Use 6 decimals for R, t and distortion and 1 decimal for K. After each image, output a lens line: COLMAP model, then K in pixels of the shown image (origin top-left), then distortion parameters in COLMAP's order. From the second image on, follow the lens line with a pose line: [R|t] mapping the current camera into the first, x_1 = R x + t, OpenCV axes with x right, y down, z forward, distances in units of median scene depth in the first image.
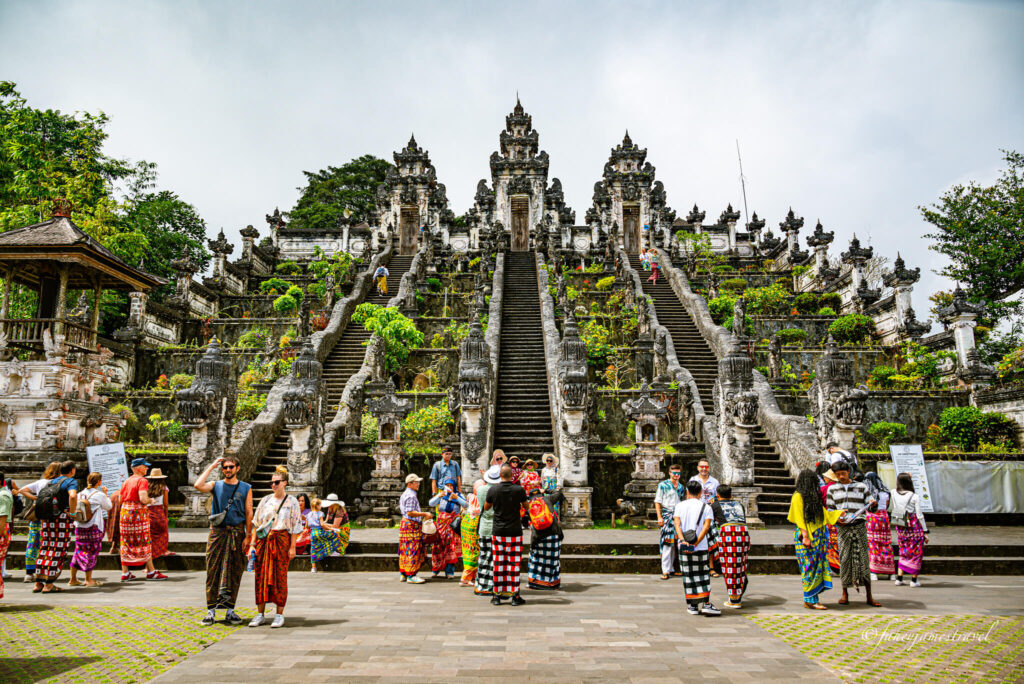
lens RADIAL K [[1235.6, 0, 512.3], [0, 1235.6, 341.6], [0, 0, 1]] dist [0.003829, 0.000000]
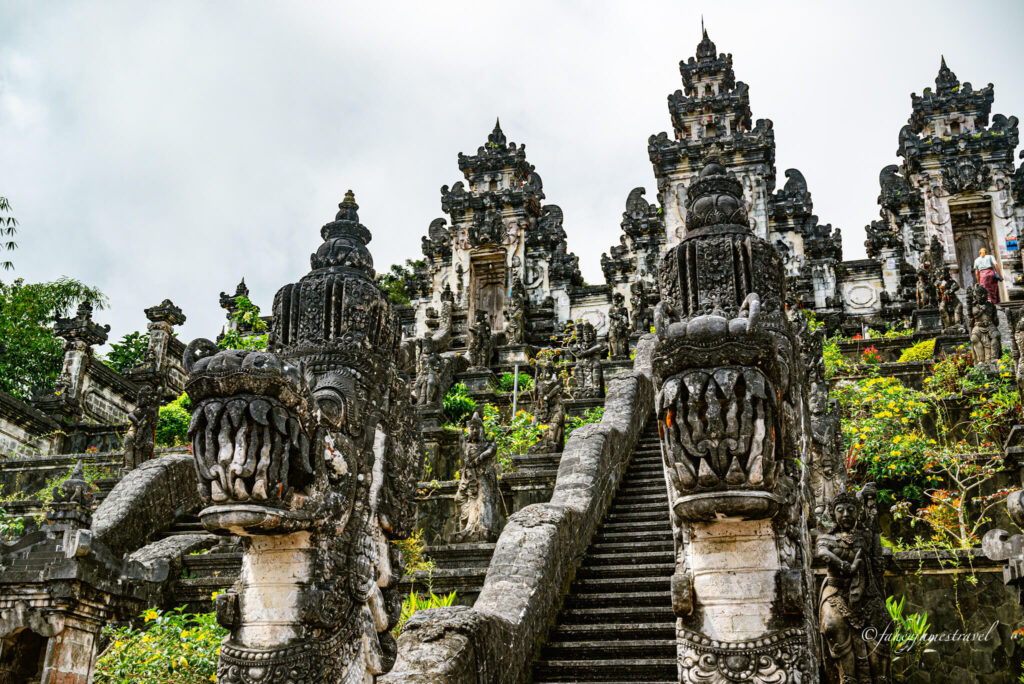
lens RADIAL K [[1235.6, 0, 510.9], [0, 1235.6, 345.1], [0, 0, 1]] dist [0.003829, 0.000000]
pose [[0.962032, -0.079353, -0.261145, 0.049730], [0.006533, 0.963224, -0.268621, 0.056874], [0.272857, 0.256716, 0.927171, 0.556985]]
